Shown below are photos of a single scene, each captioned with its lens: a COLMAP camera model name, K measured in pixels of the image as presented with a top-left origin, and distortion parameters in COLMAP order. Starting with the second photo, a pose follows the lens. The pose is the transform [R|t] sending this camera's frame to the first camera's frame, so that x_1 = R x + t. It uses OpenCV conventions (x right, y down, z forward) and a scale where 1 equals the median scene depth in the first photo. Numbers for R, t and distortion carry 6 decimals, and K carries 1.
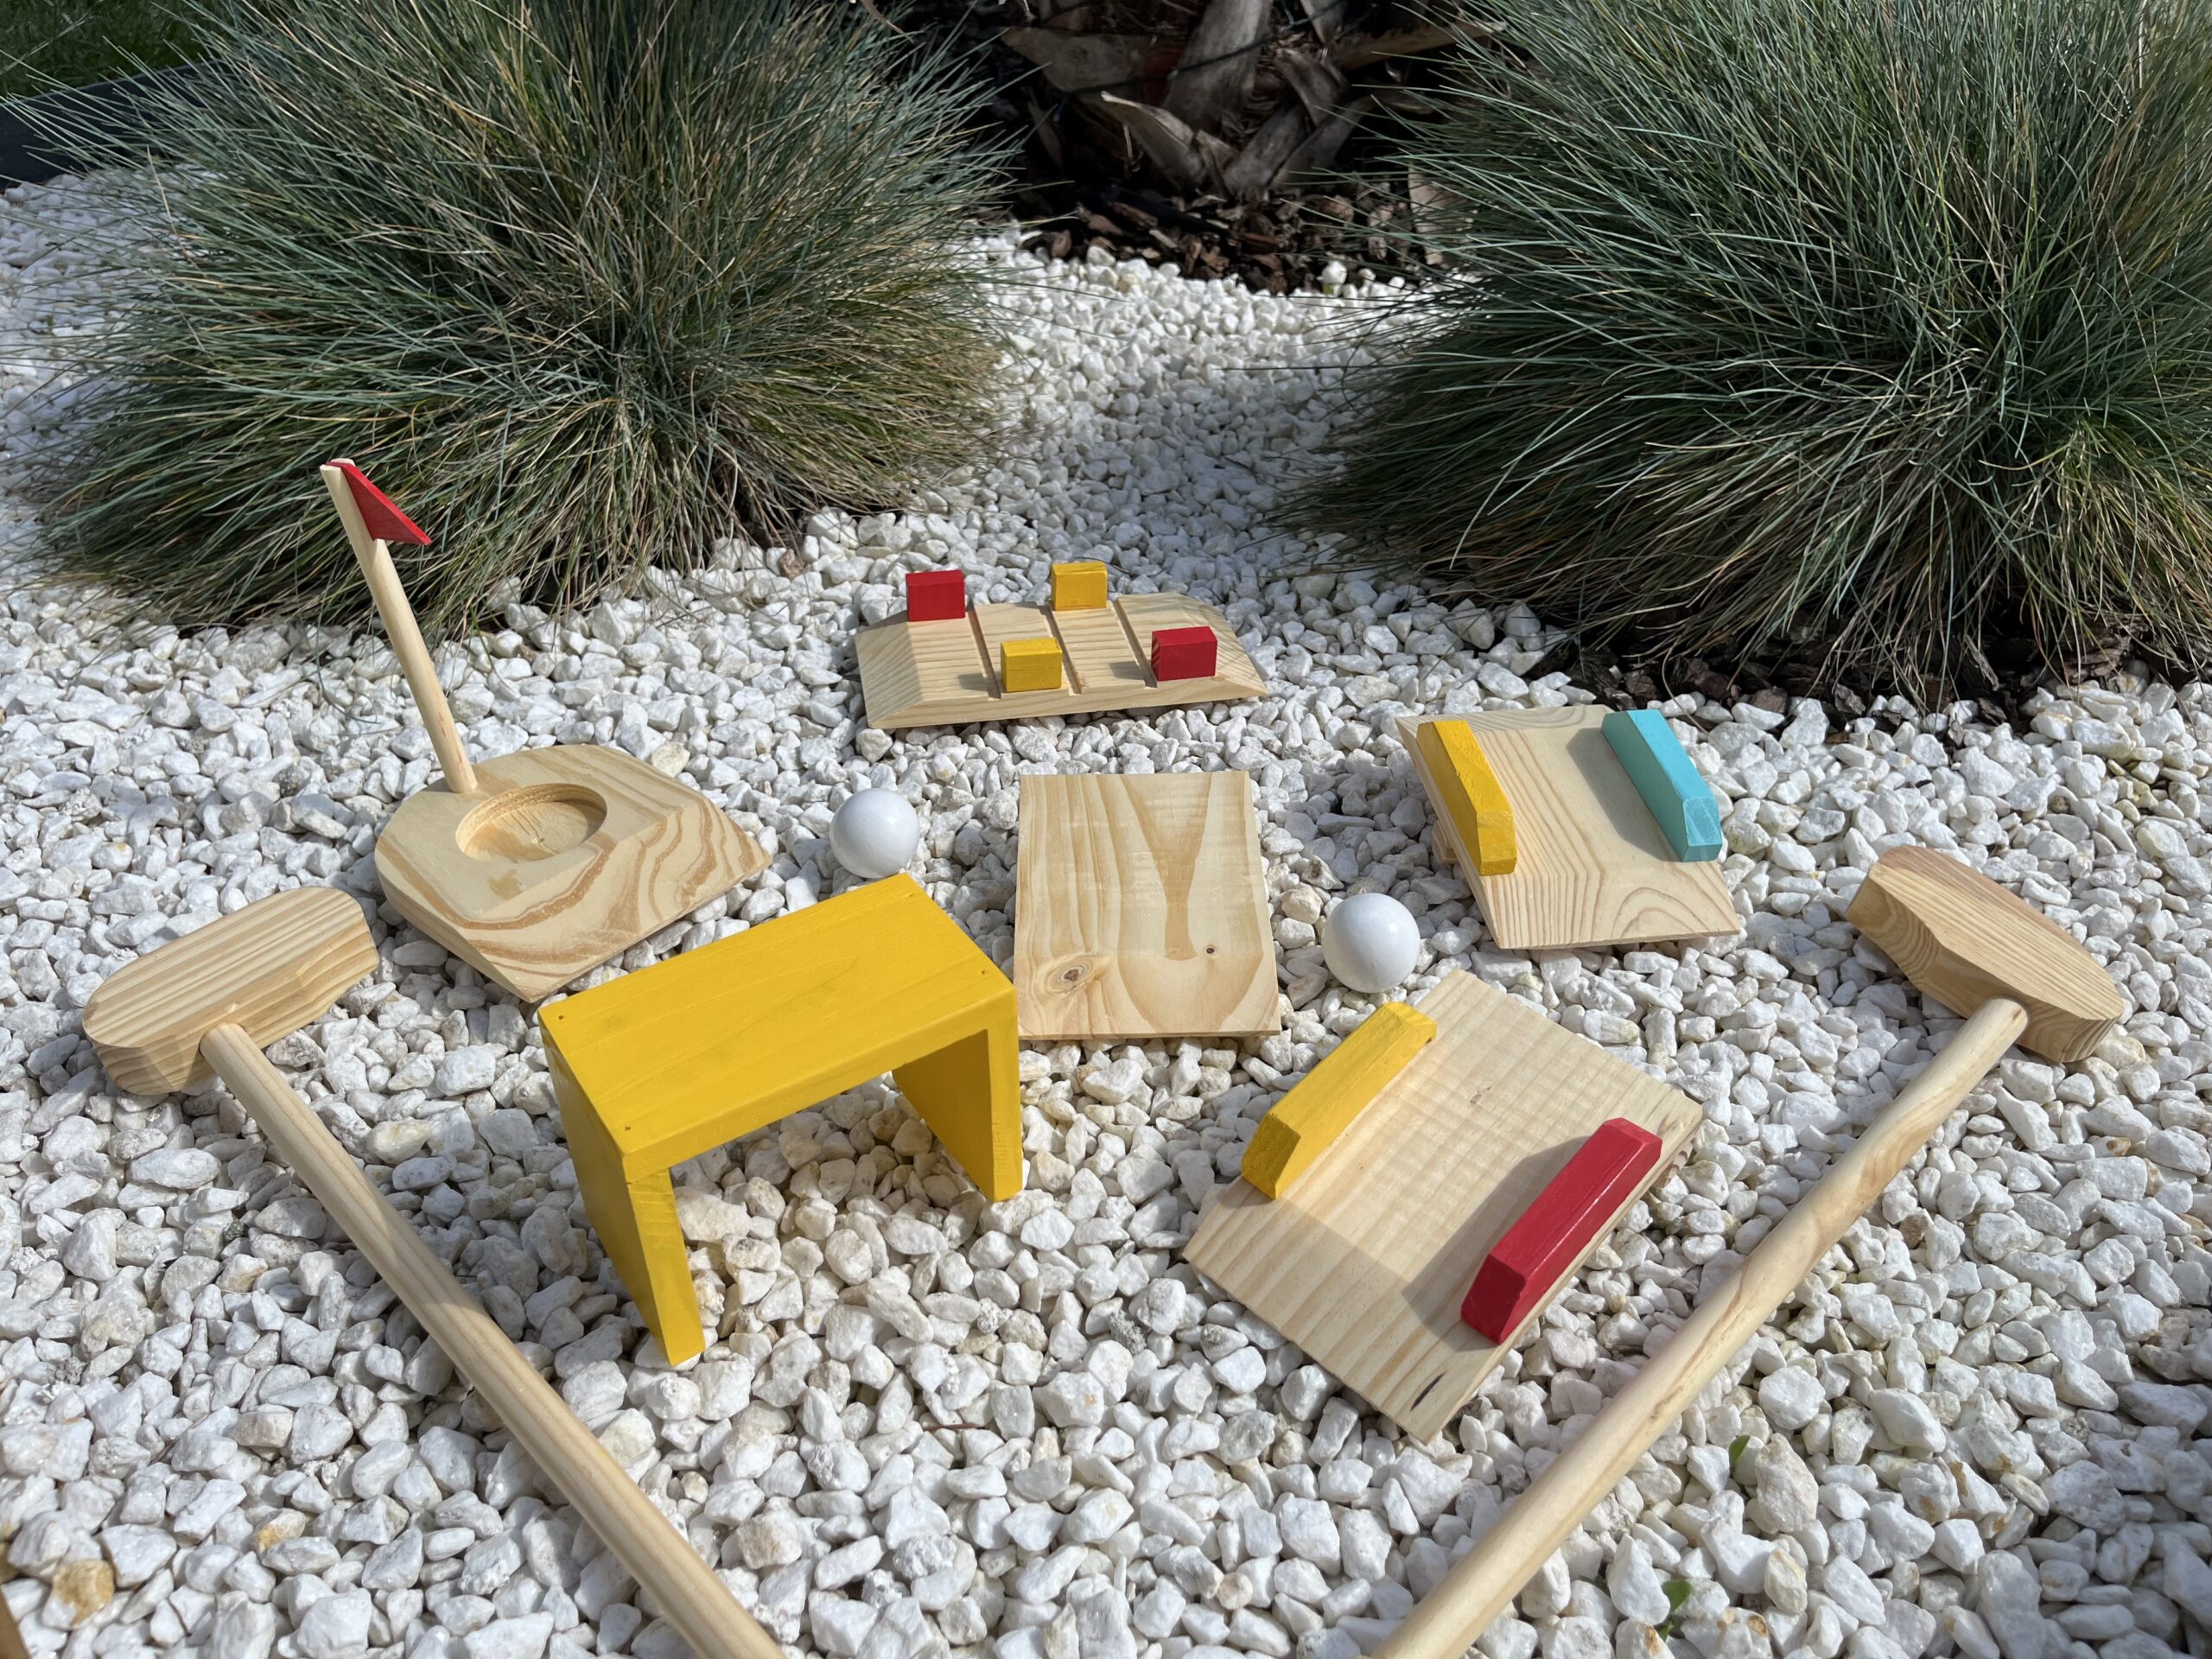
lens RADIAL K [[1681.6, 0, 1115.1], [0, 1681.6, 832.2], [0, 0, 1]] dist [0.057244, -0.092220]
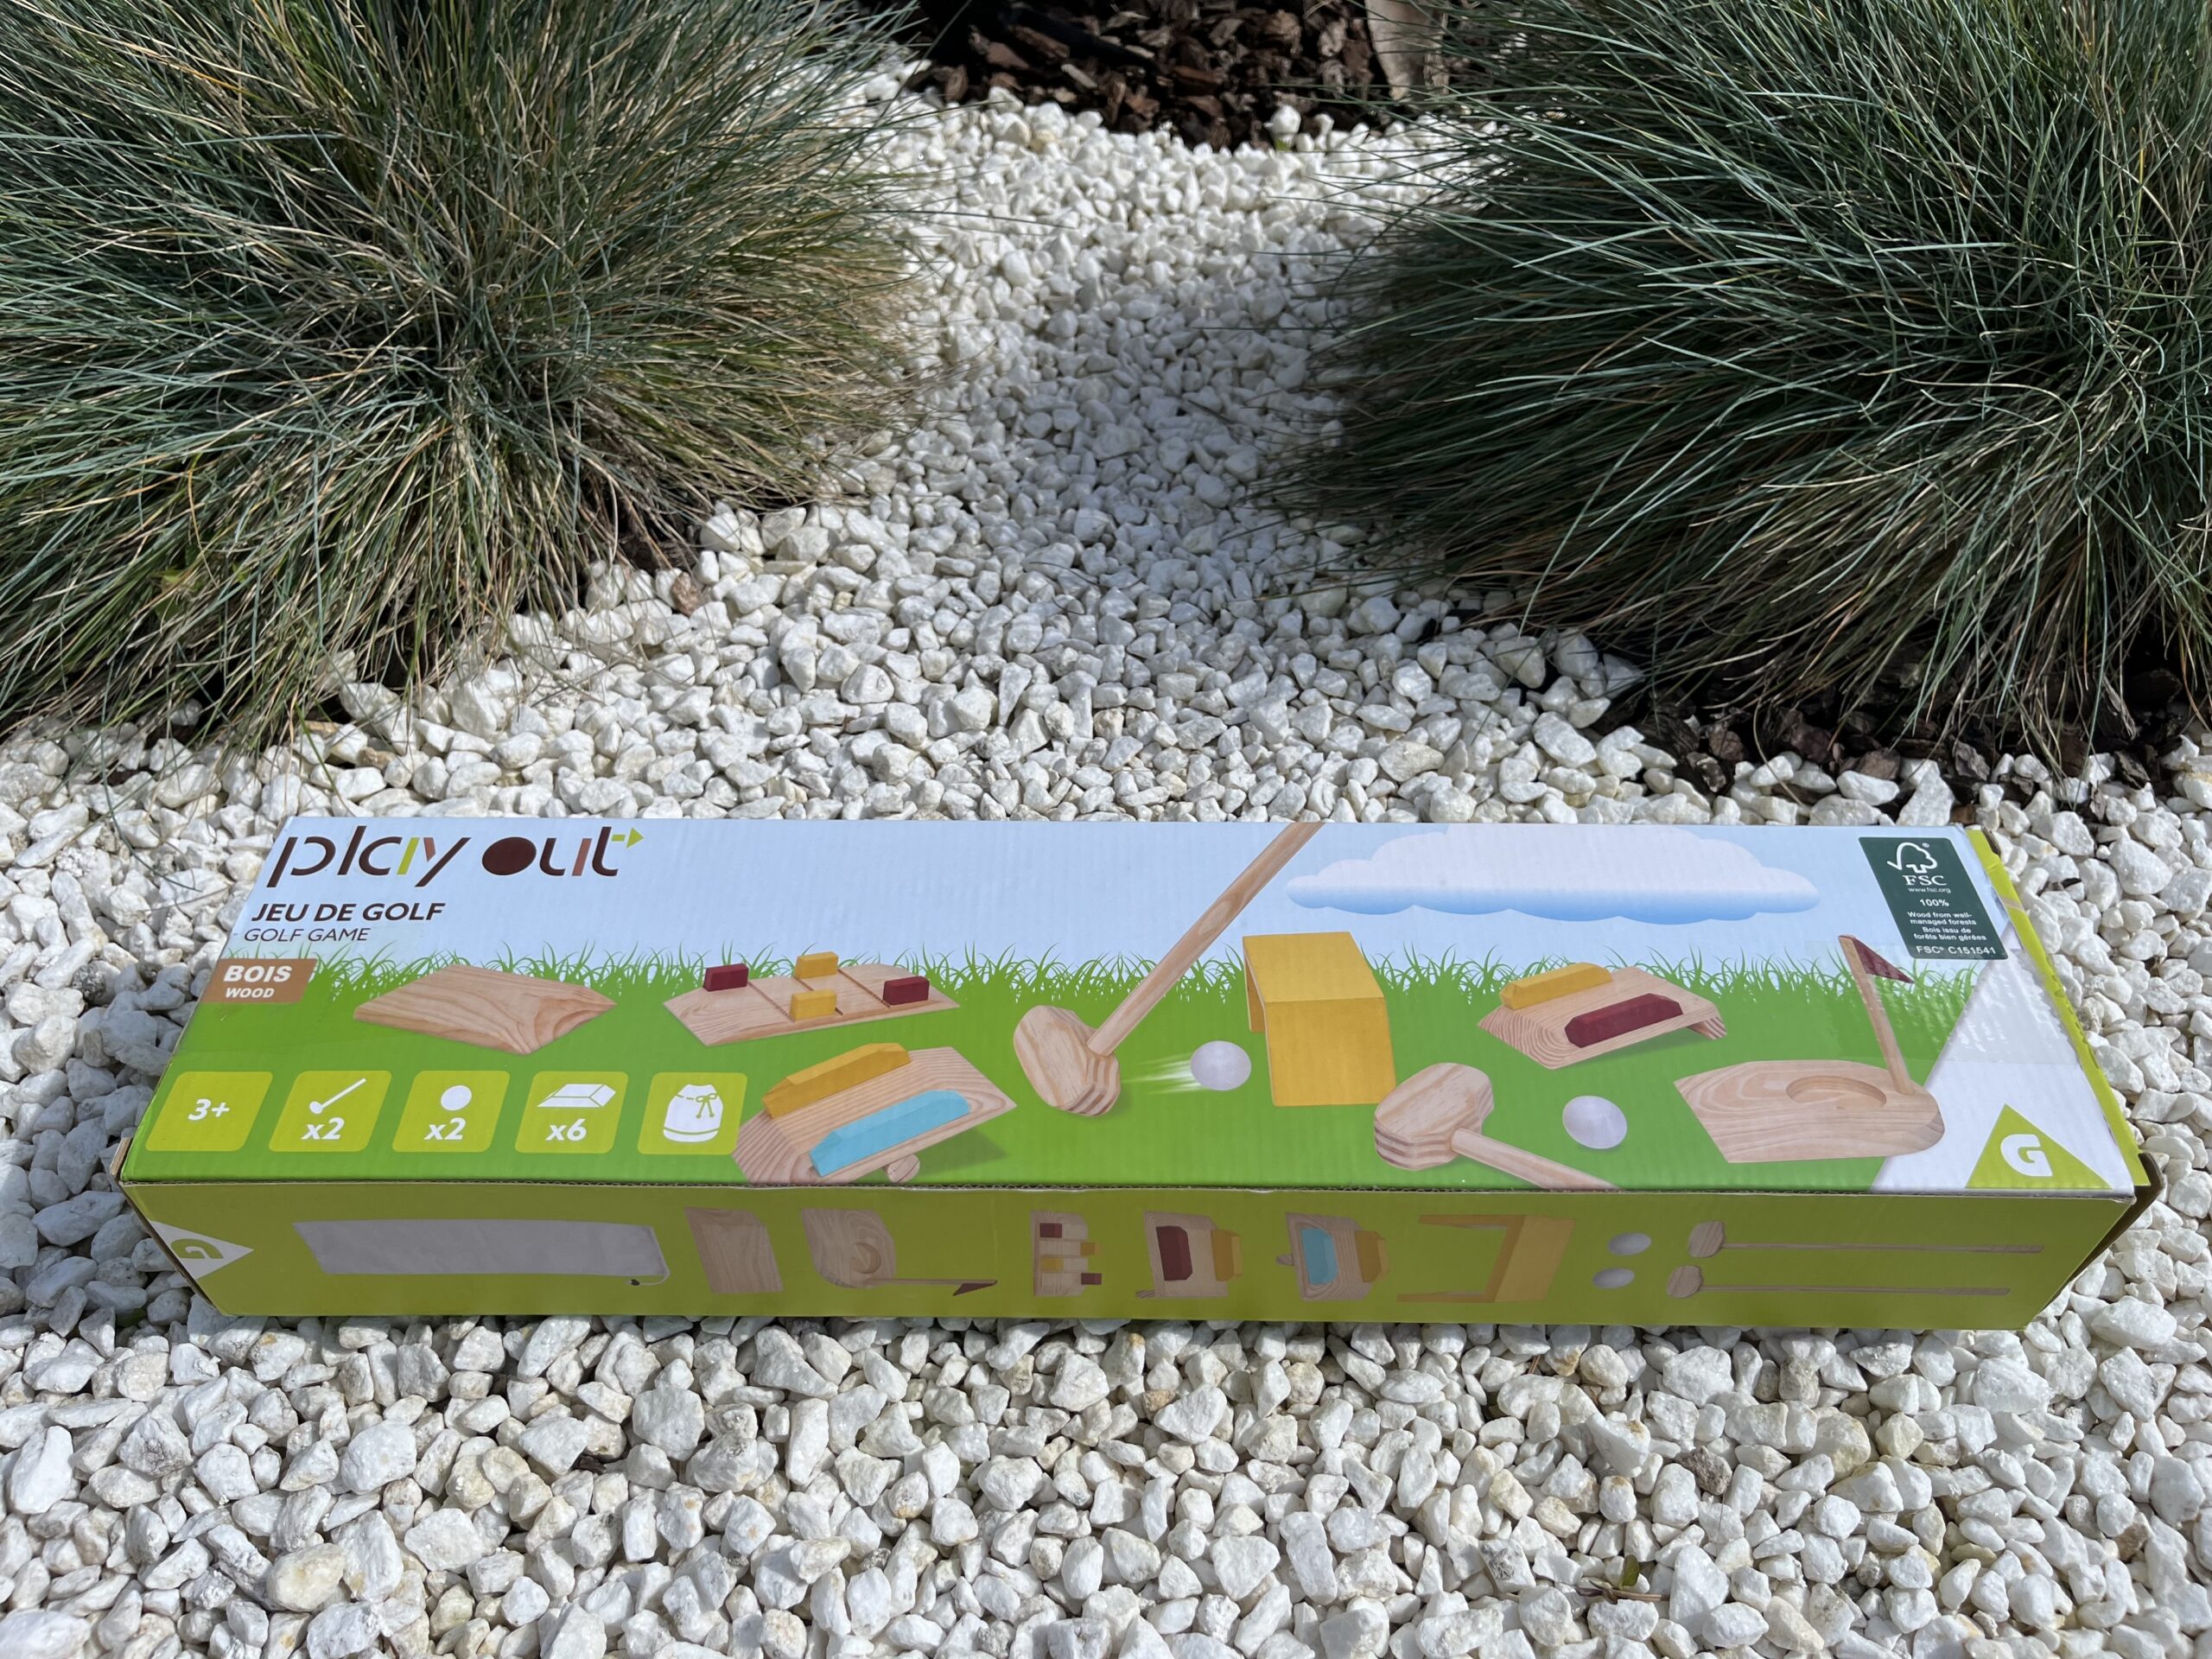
lens RADIAL K [[1681.6, 0, 1096.8], [0, 1681.6, 826.8], [0, 0, 1]] dist [0.057244, -0.092220]
pose [[0.996091, -0.057171, 0.067337, -0.066003], [0.044759, 0.983864, 0.173227, -0.215336], [-0.076154, -0.169536, 0.982577, 0.189279]]
